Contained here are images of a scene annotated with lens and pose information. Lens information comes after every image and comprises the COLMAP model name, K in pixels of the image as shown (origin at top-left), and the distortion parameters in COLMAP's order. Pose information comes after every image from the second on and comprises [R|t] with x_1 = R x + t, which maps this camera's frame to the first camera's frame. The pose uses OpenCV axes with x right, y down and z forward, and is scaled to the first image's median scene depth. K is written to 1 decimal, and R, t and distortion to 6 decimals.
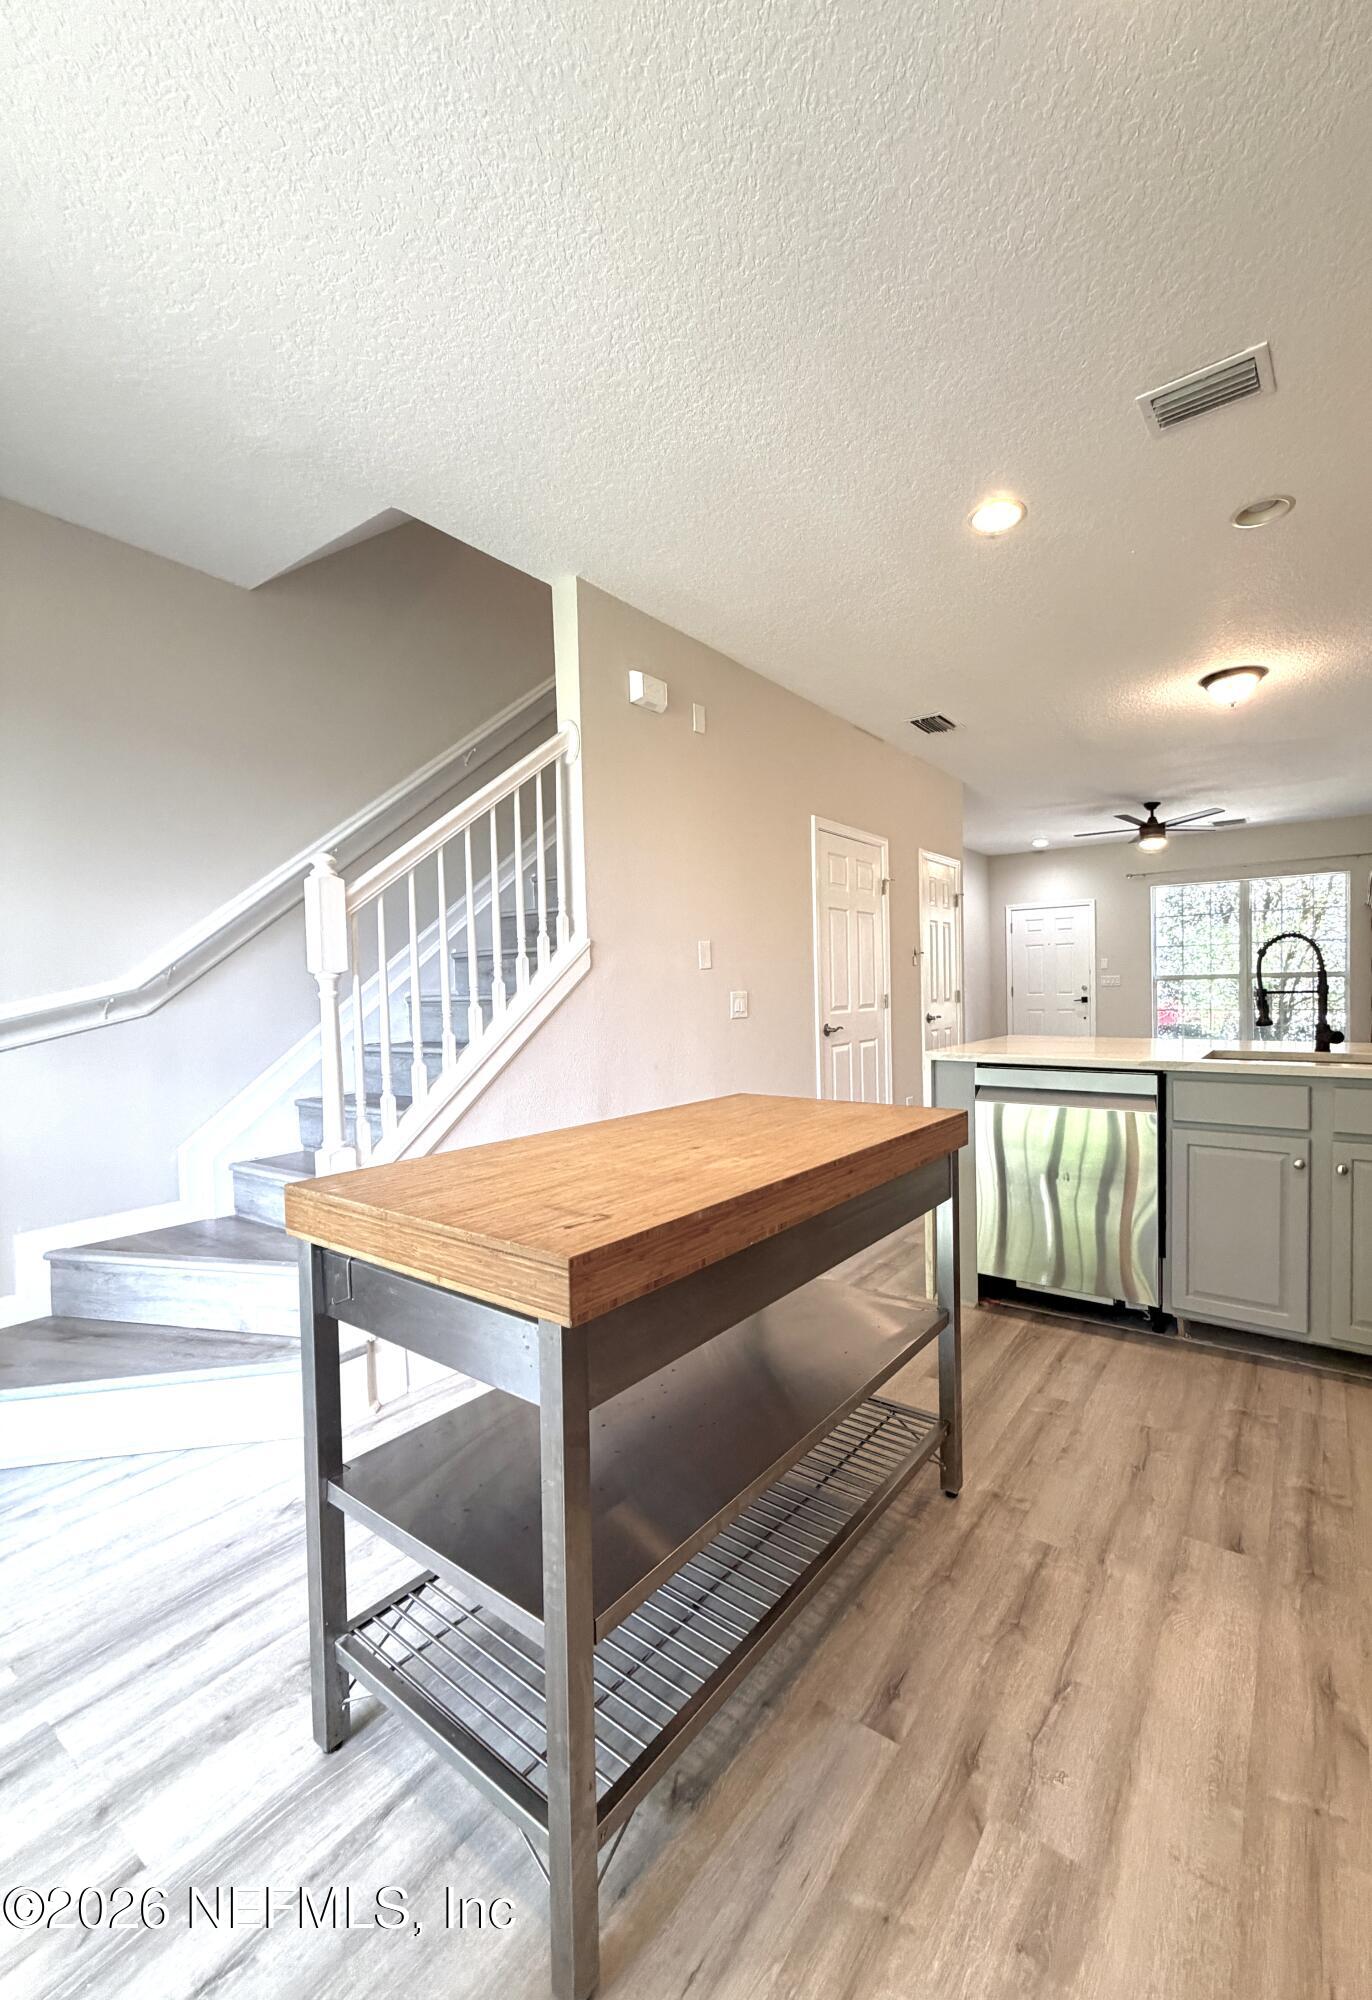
lens RADIAL K [[812.6, 0, 764.5], [0, 812.6, 1025.7], [0, 0, 1]] dist [-0.011848, 0.000109]
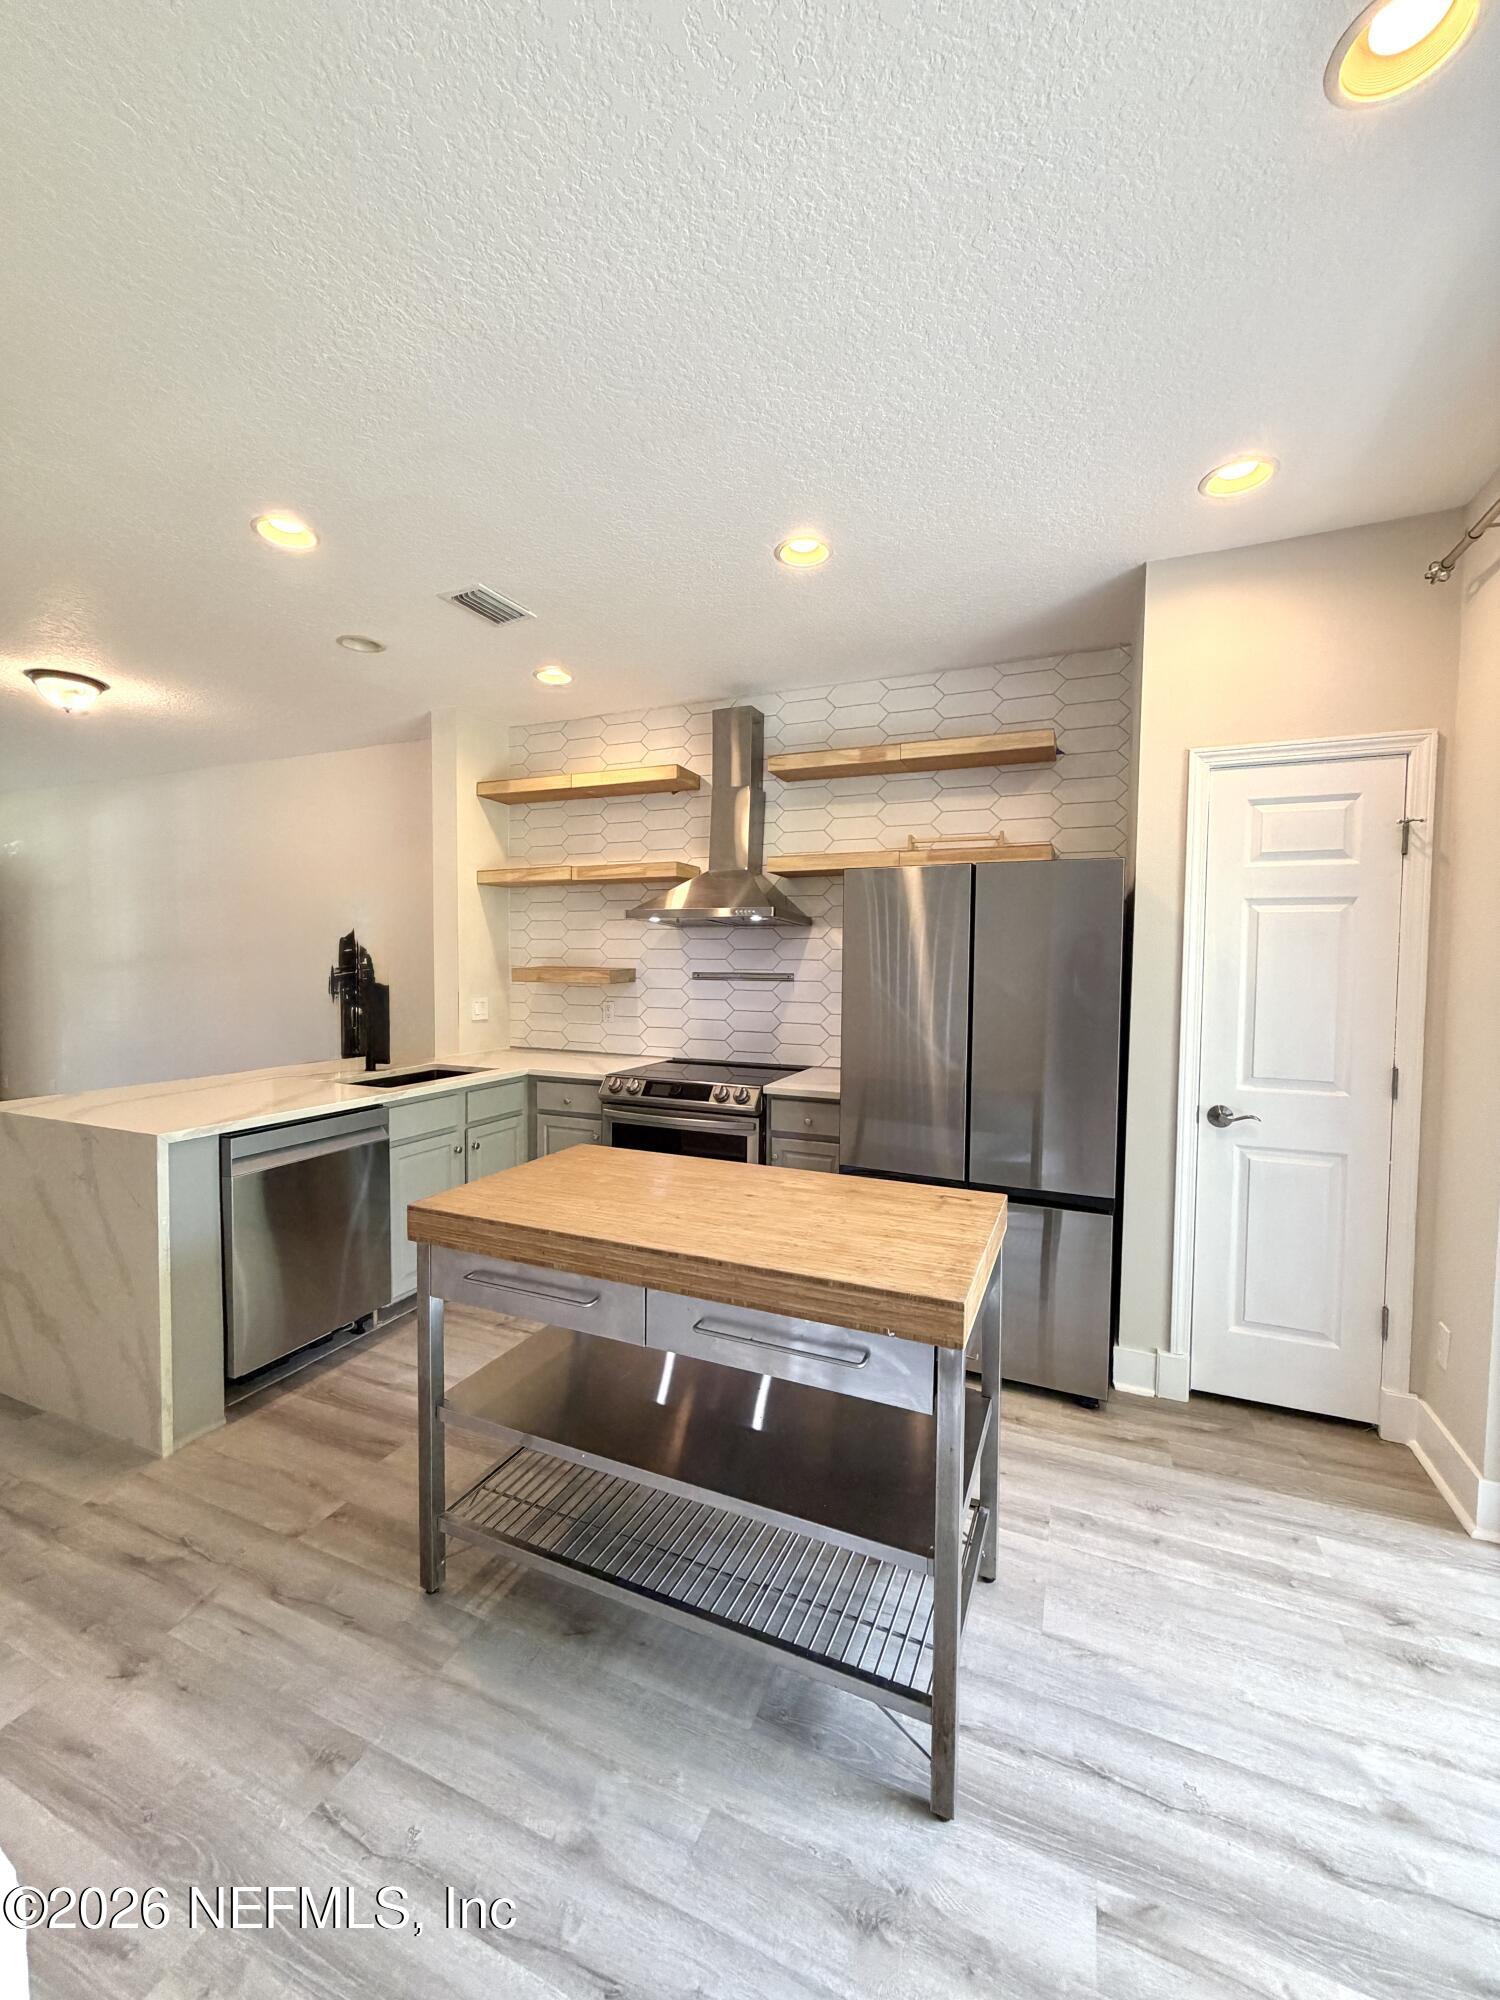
lens RADIAL K [[797.3, 0, 748.9], [0, 797.3, 993.6], [0, 0, 1]] dist [0.000908, 0.000215]
pose [[-0.192781, -0.030658, 0.980763, -0.844774], [0.042117, 0.998332, 0.039486, -0.142237], [-0.980337, 0.048918, -0.191168, 0.789489]]
